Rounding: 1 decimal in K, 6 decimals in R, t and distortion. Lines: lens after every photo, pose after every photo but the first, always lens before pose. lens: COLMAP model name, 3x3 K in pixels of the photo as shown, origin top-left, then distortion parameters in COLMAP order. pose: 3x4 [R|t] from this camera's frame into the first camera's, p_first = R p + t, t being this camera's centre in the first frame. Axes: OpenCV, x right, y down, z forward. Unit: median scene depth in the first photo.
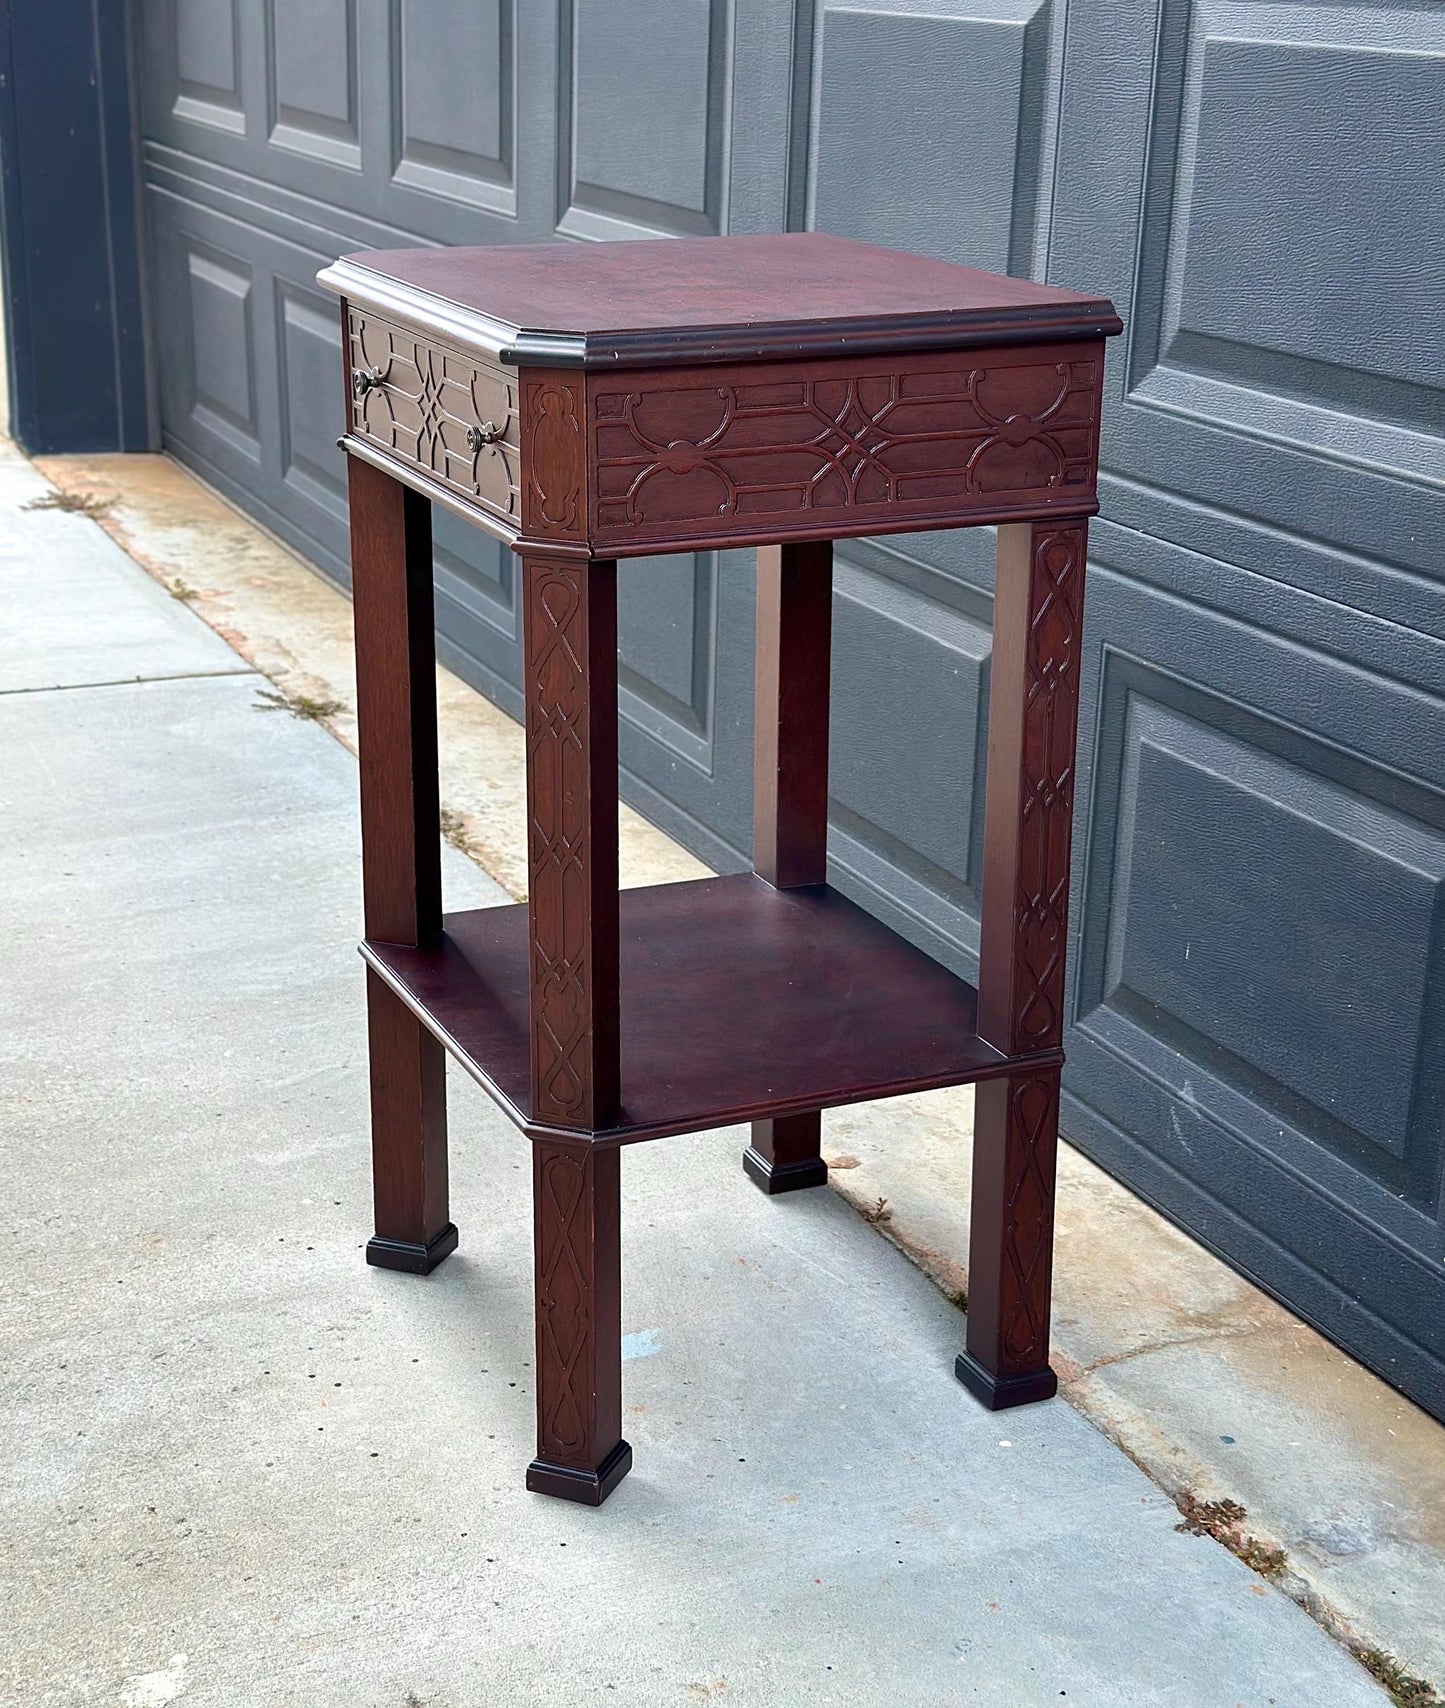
lens RADIAL K [[2732.8, 0, 722.5], [0, 2732.8, 854.0], [0, 0, 1]] dist [0.129204, -0.028356]
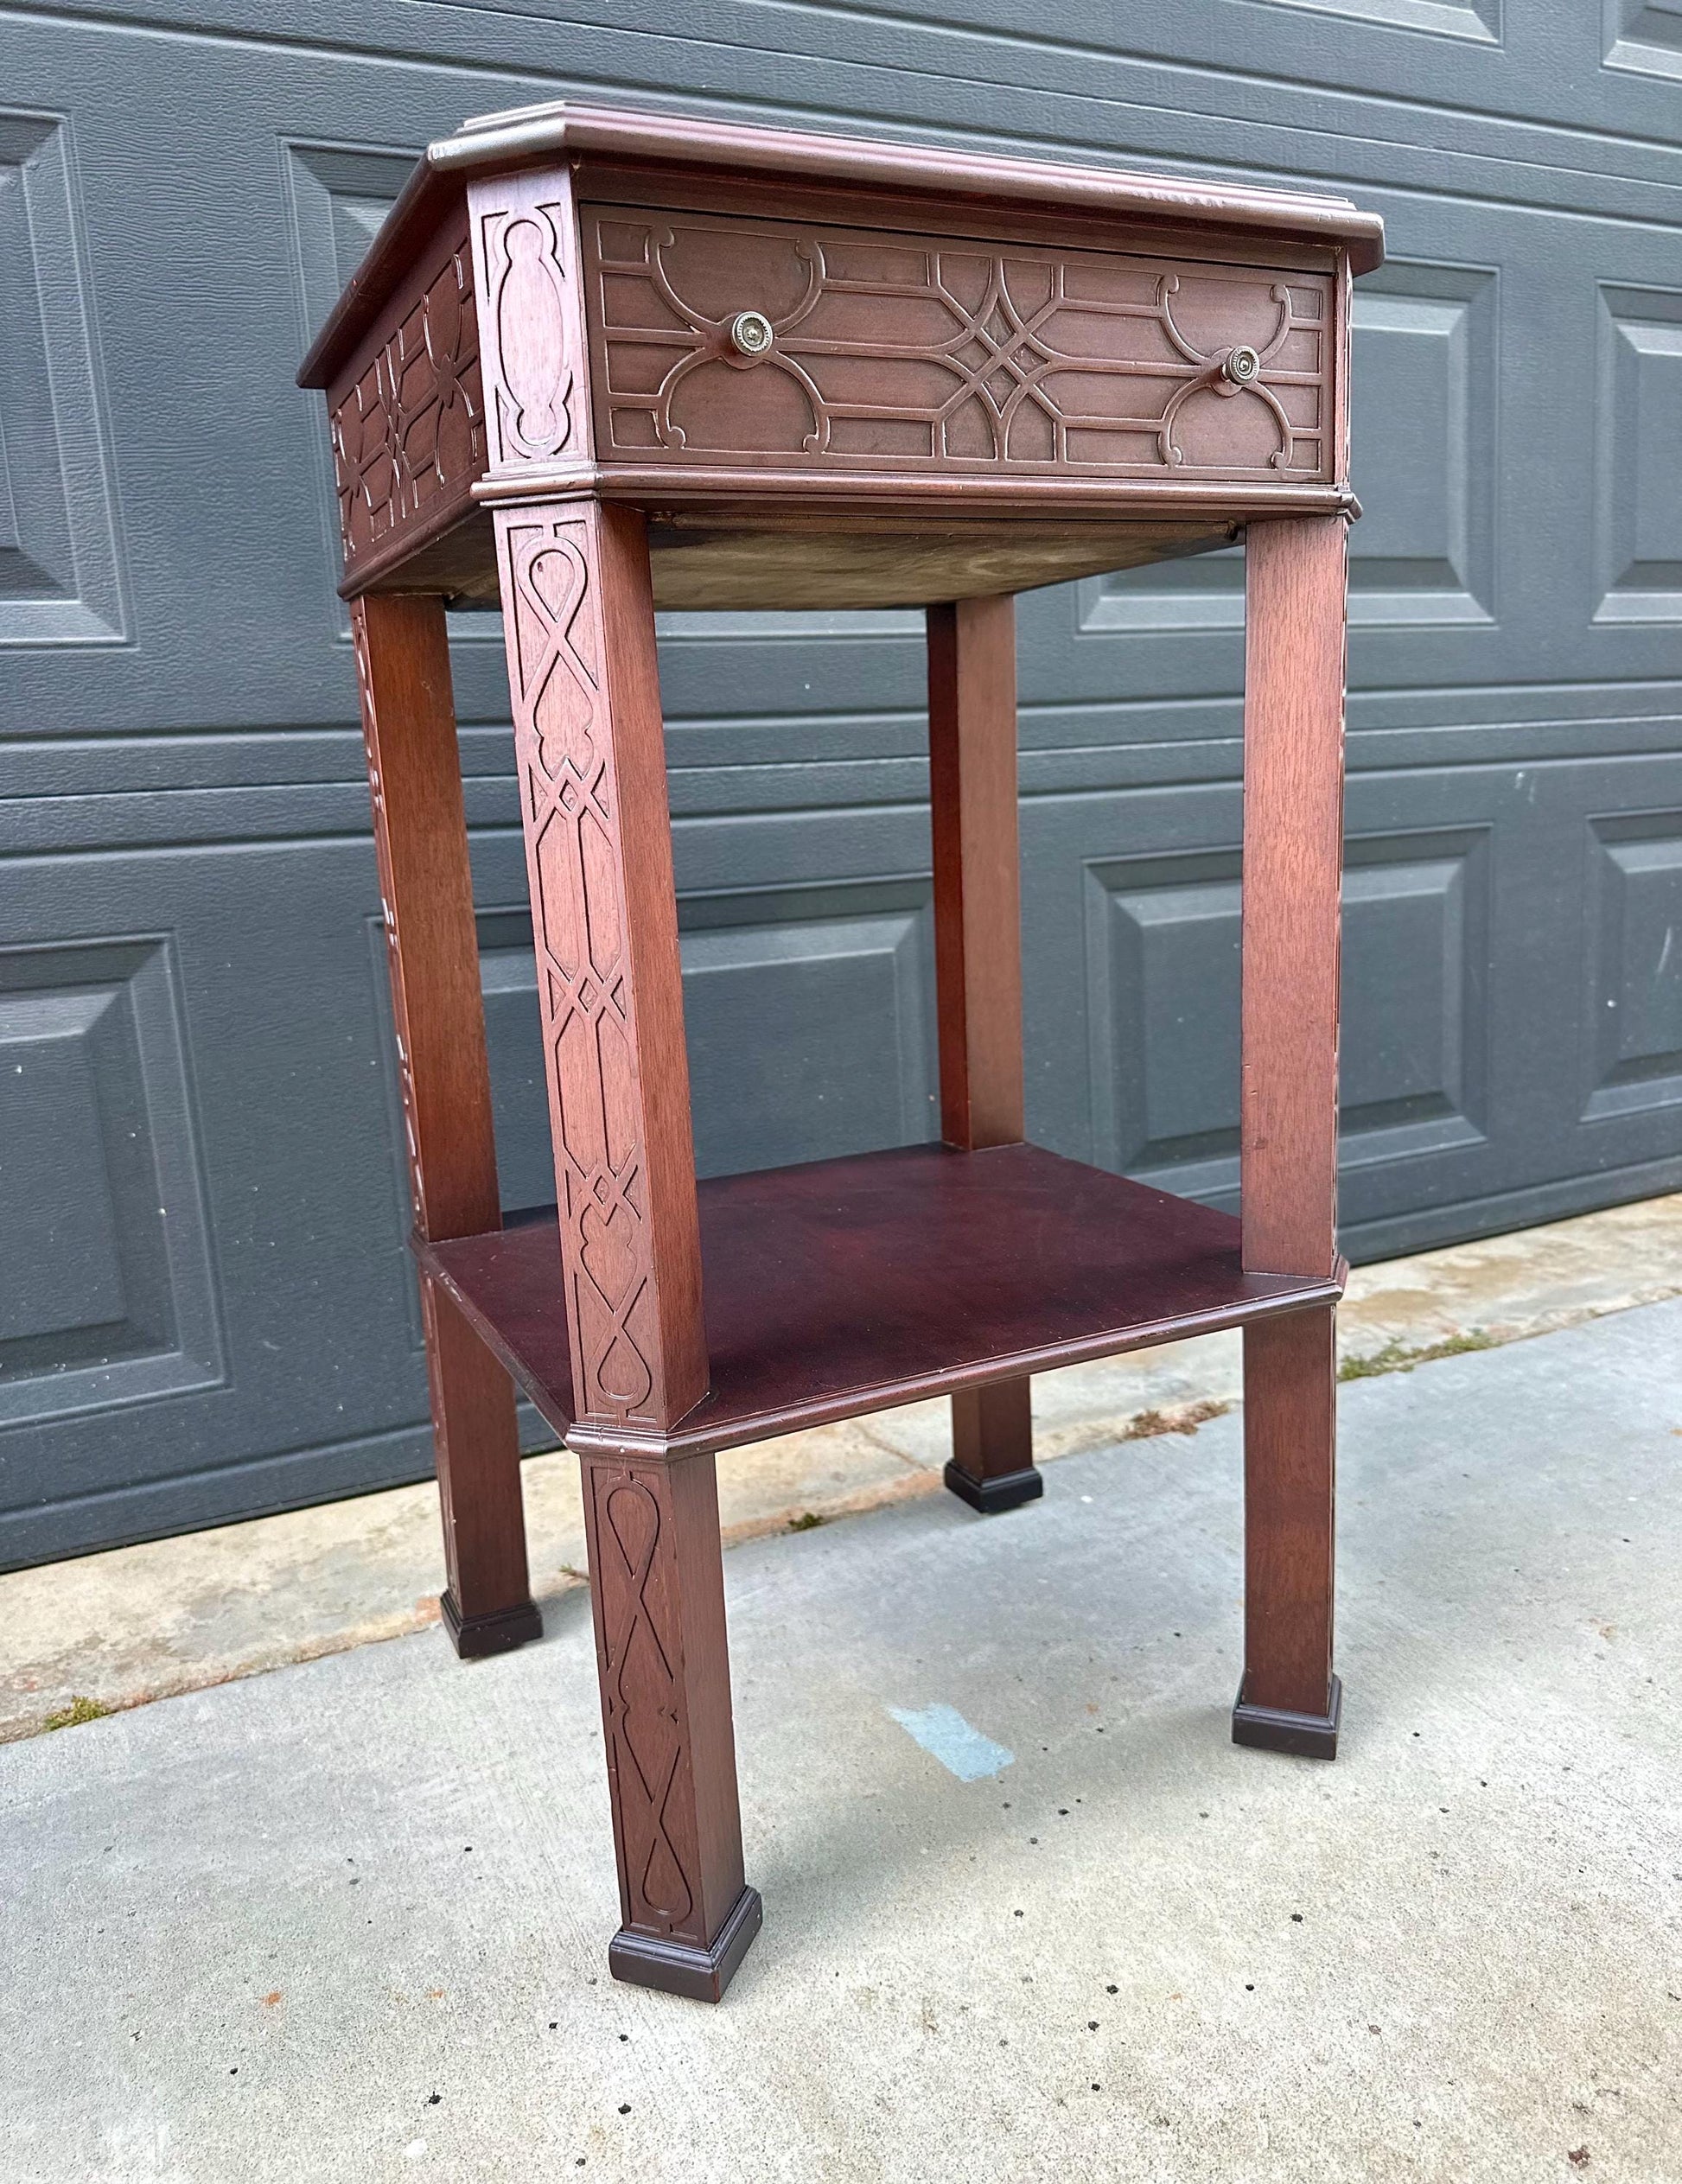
lens RADIAL K [[1614.7, 0, 833.1], [0, 1614.7, 1076.4], [0, 0, 1]] dist [0.000695, -0.014923]
pose [[-0.019285, -0.205939, 0.978375, -0.432029], [0.367574, 0.908565, 0.198490, -0.085413], [-0.929794, 0.363453, 0.058176, 0.920851]]
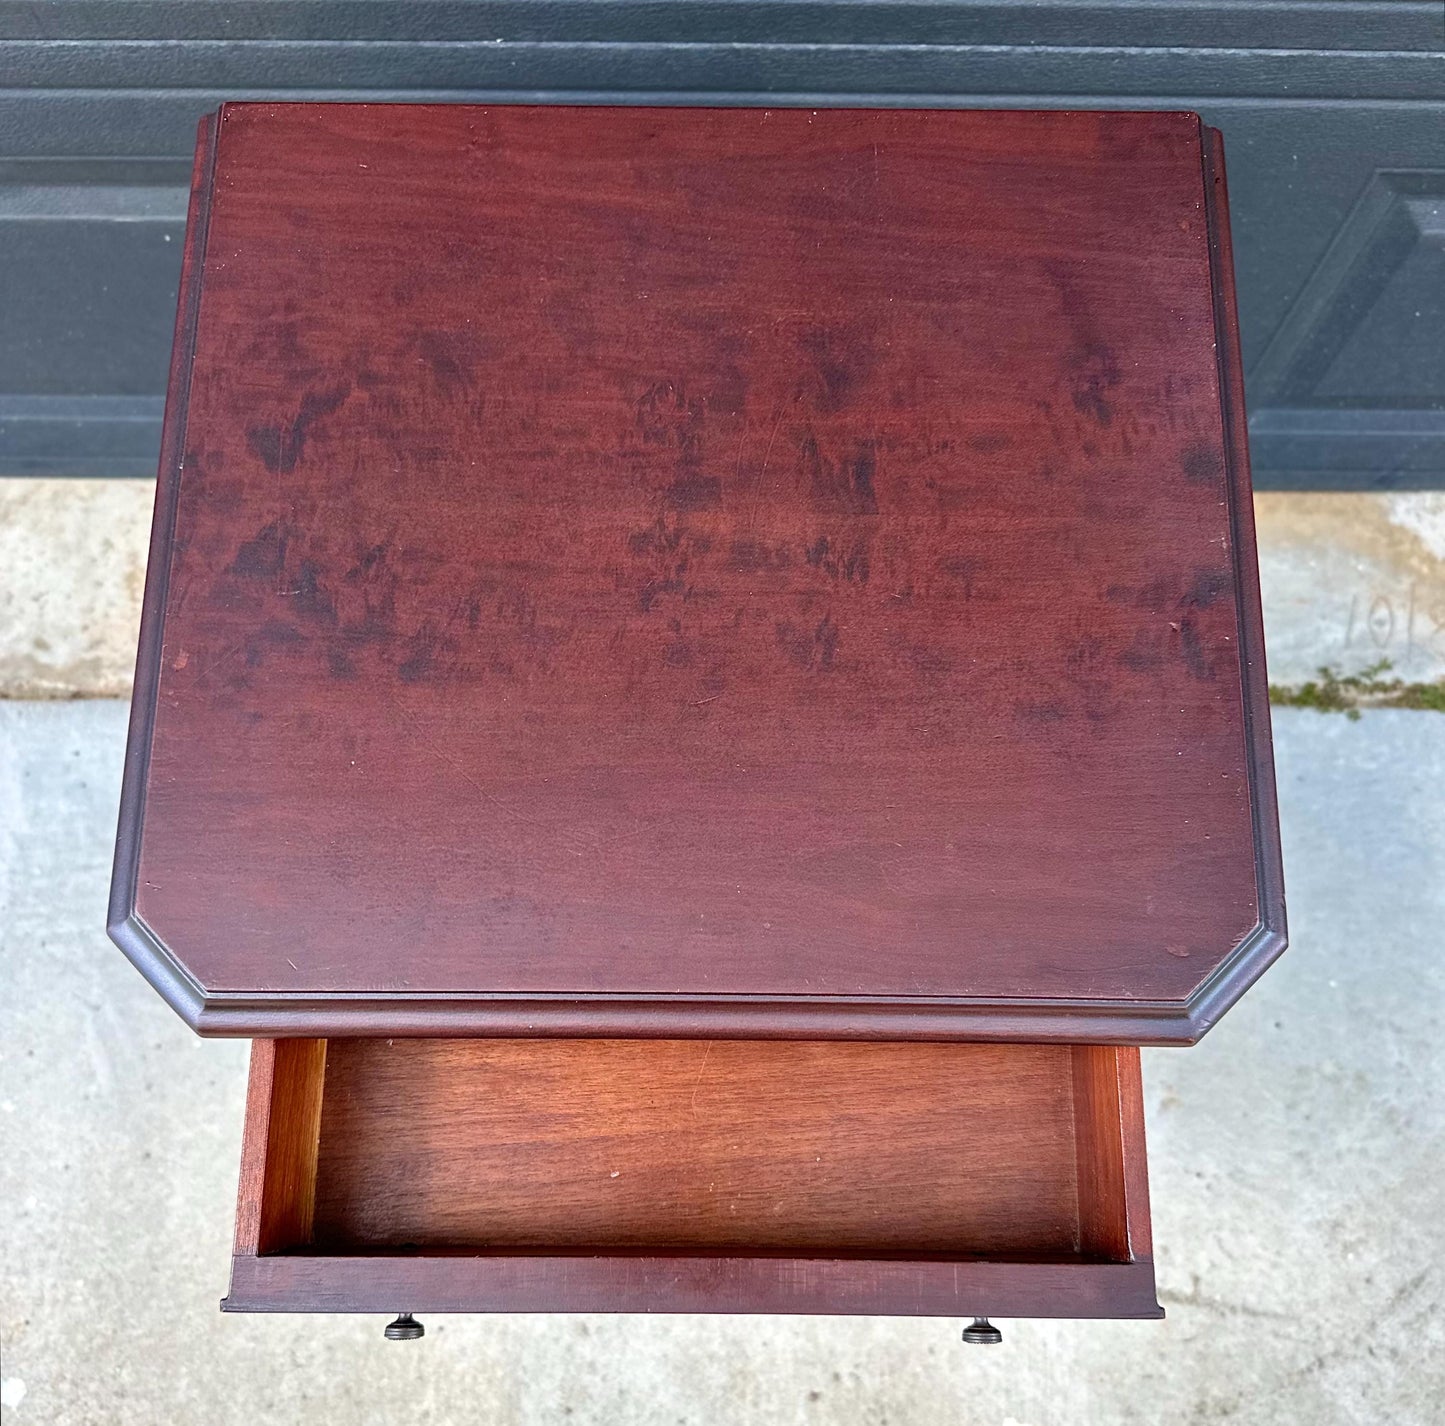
lens RADIAL K [[1406.8, 0, 716.2], [0, 1406.8, 870.4], [0, 0, 1]] dist [-0.007218, -0.010308]
pose [[0.421047, -0.884999, 0.198738, -0.121731], [0.300301, 0.342761, 0.890131, -0.399676], [-0.855885, -0.315106, 0.410084, 0.745871]]
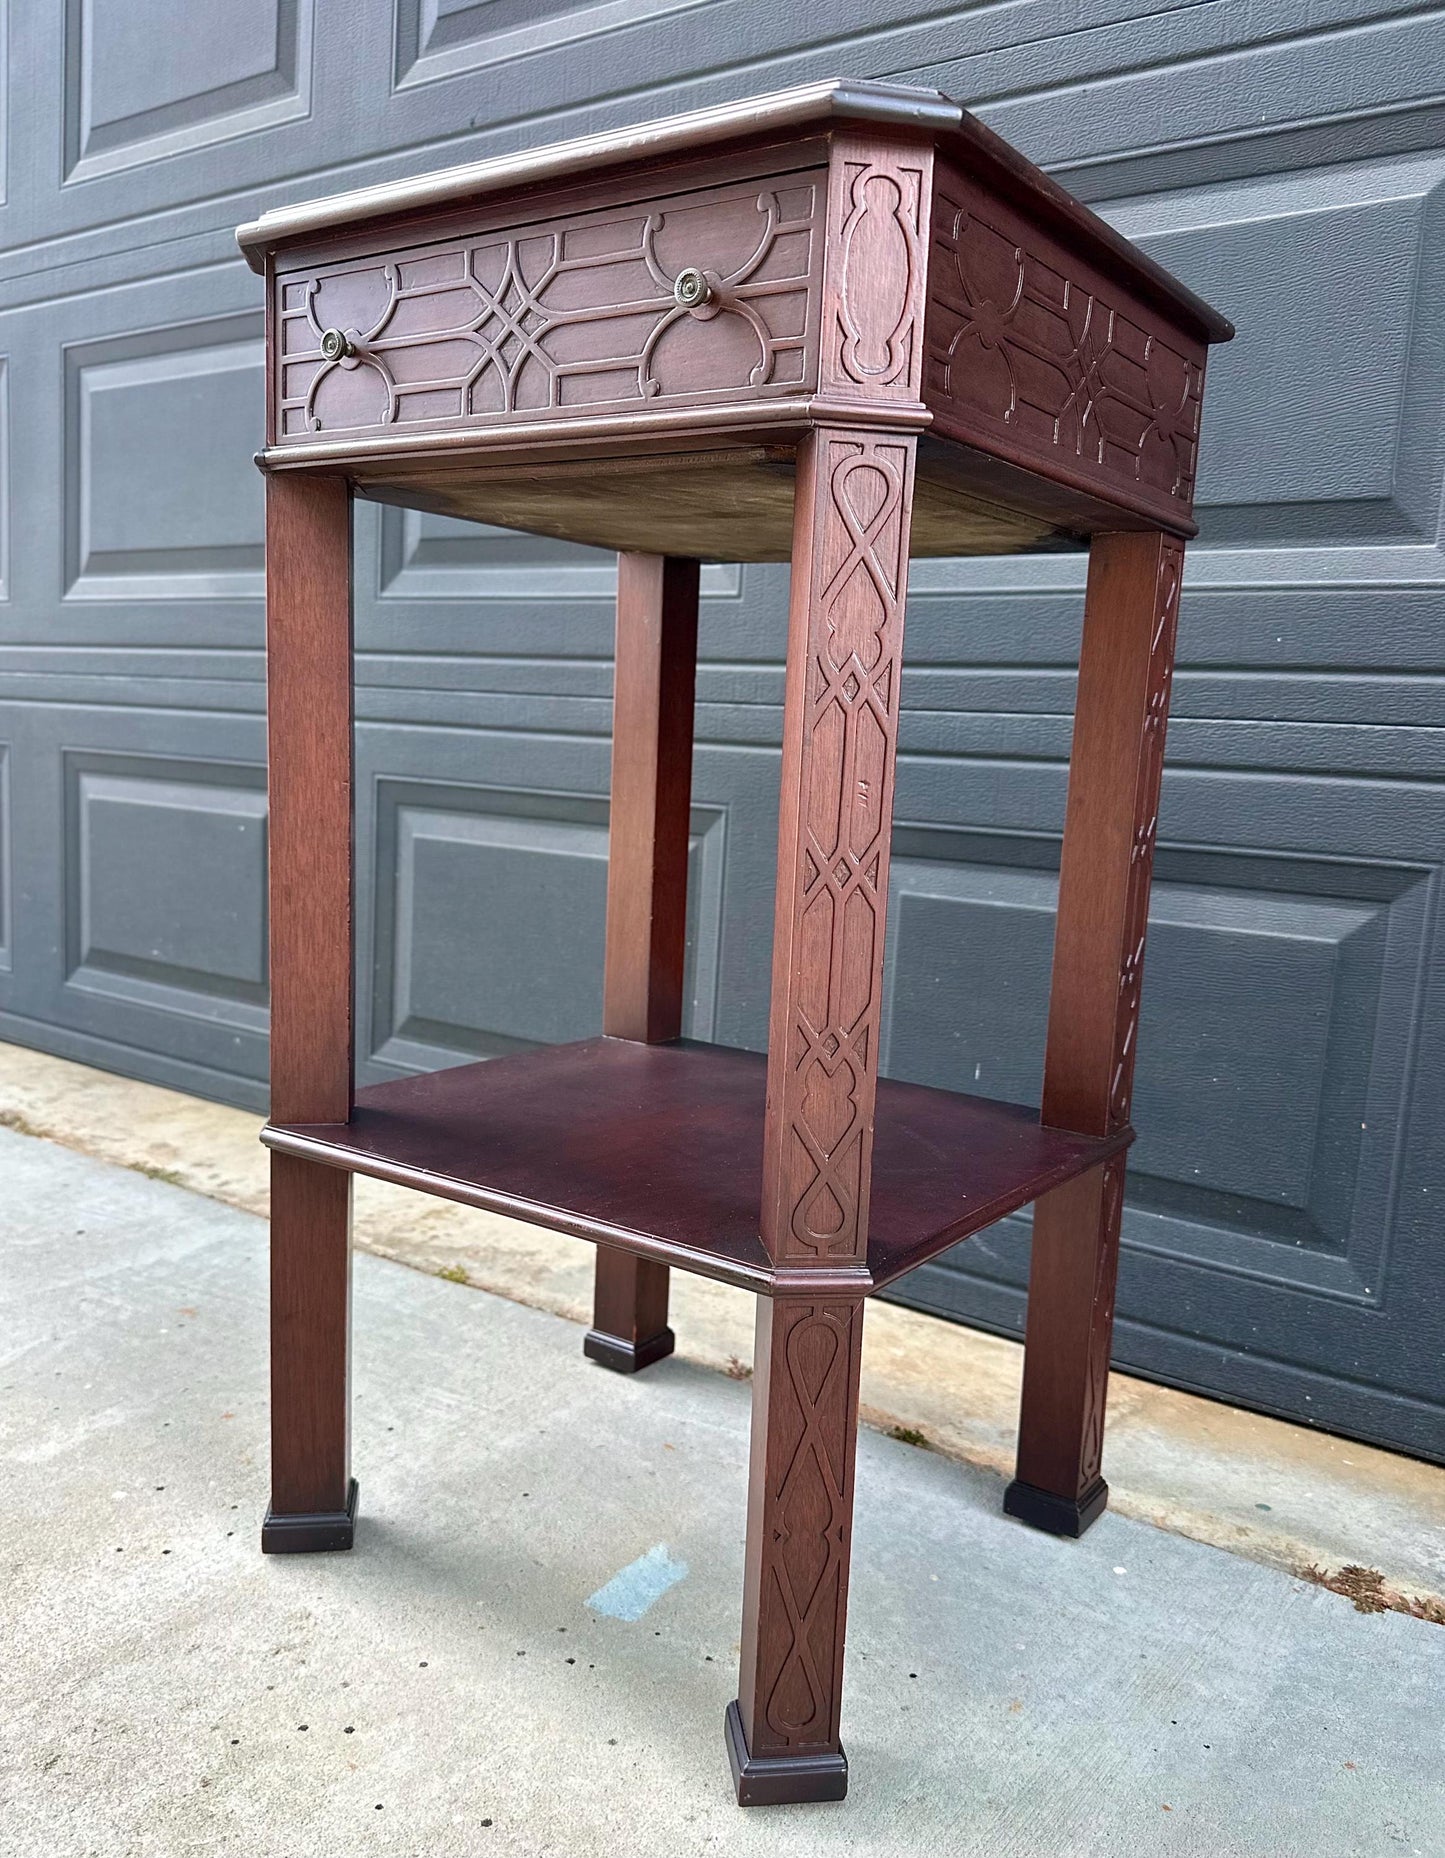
lens RADIAL K [[1472.5, 0, 750.1], [0, 1472.5, 972.2], [0, 0, 1]] dist [0.084384, -0.136791]
pose [[0.854879, -0.052677, 0.516146, -0.229559], [0.129069, 0.985150, -0.113231, 0.054077], [-0.502517, 0.163418, 0.848983, 0.562191]]
